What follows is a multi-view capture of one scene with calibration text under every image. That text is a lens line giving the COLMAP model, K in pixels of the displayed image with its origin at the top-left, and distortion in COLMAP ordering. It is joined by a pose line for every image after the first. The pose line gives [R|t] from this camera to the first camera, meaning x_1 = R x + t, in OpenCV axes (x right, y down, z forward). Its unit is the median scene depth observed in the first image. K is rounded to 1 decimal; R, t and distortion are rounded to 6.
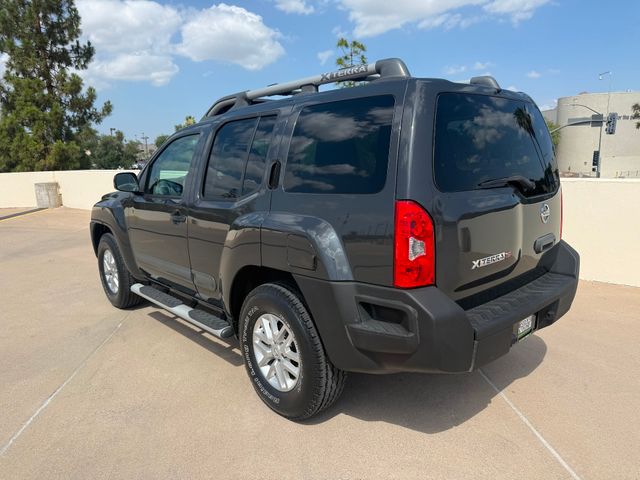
lens RADIAL K [[458.6, 0, 322.5], [0, 458.6, 243.6], [0, 0, 1]] dist [-0.003329, -0.003587]
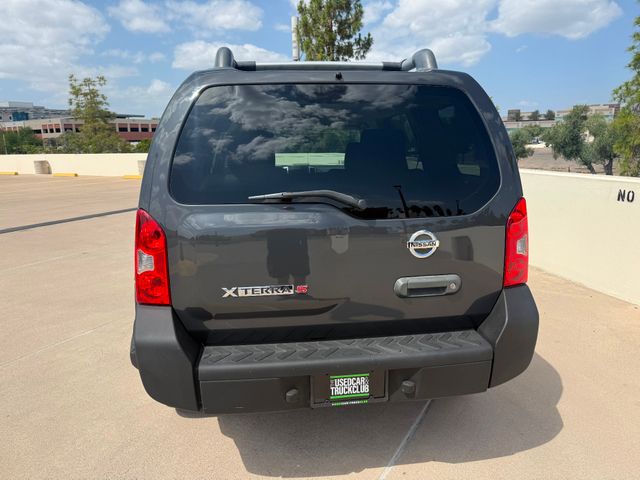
lens RADIAL K [[458.6, 0, 319.8], [0, 458.6, 241.1], [0, 0, 1]] dist [-0.001804, -0.002096]
pose [[0.811149, 0.132956, -0.569526, 0.087468], [-0.113270, 0.991092, 0.070046, -0.011740], [0.573766, 0.007693, 0.818983, 0.038321]]
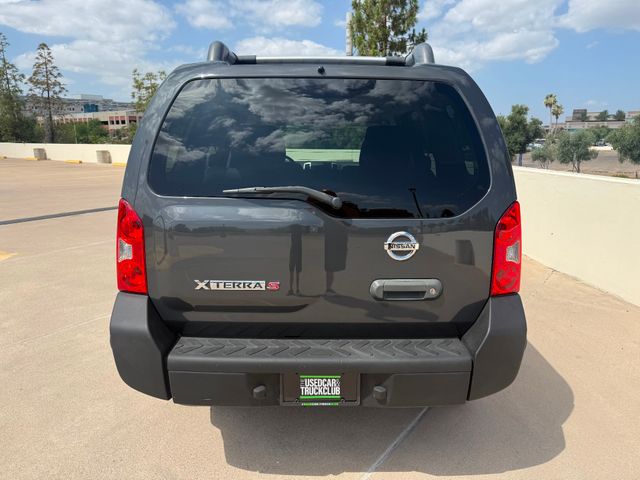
lens RADIAL K [[457.5, 0, 320.0], [0, 457.5, 240.0], [0, 0, 1]] dist [0.000155, -0.002626]
pose [[0.739339, 0.171936, -0.651011, 0.096434], [-0.149806, 0.984619, 0.089913, -0.013528], [0.656457, 0.031050, 0.753724, 0.047526]]
